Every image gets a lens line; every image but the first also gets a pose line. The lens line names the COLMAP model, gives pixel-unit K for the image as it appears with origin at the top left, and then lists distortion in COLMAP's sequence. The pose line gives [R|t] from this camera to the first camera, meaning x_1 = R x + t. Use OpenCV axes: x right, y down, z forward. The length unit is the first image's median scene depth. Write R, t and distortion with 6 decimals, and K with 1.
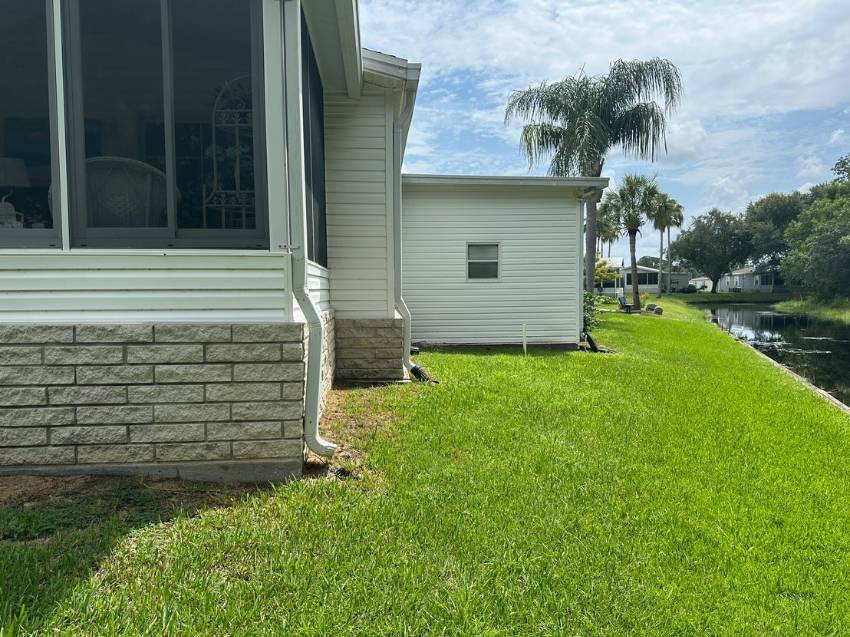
lens RADIAL K [[610.2, 0, 425.1], [0, 610.2, 322.4], [0, 0, 1]] dist [0.029275, -0.044903]
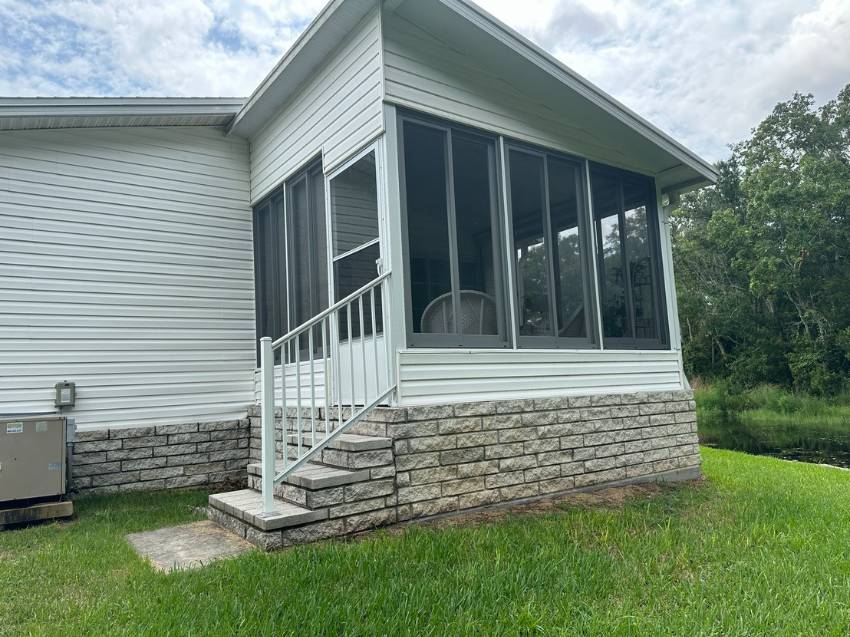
lens RADIAL K [[610.2, 0, 425.0], [0, 610.2, 317.3], [0, 0, 1]] dist [0.029275, -0.044903]
pose [[0.856833, 0.029136, 0.514770, -1.903028], [0.058523, 0.986454, -0.153245, 0.023354], [-0.512262, 0.161432, 0.843521, -0.192300]]
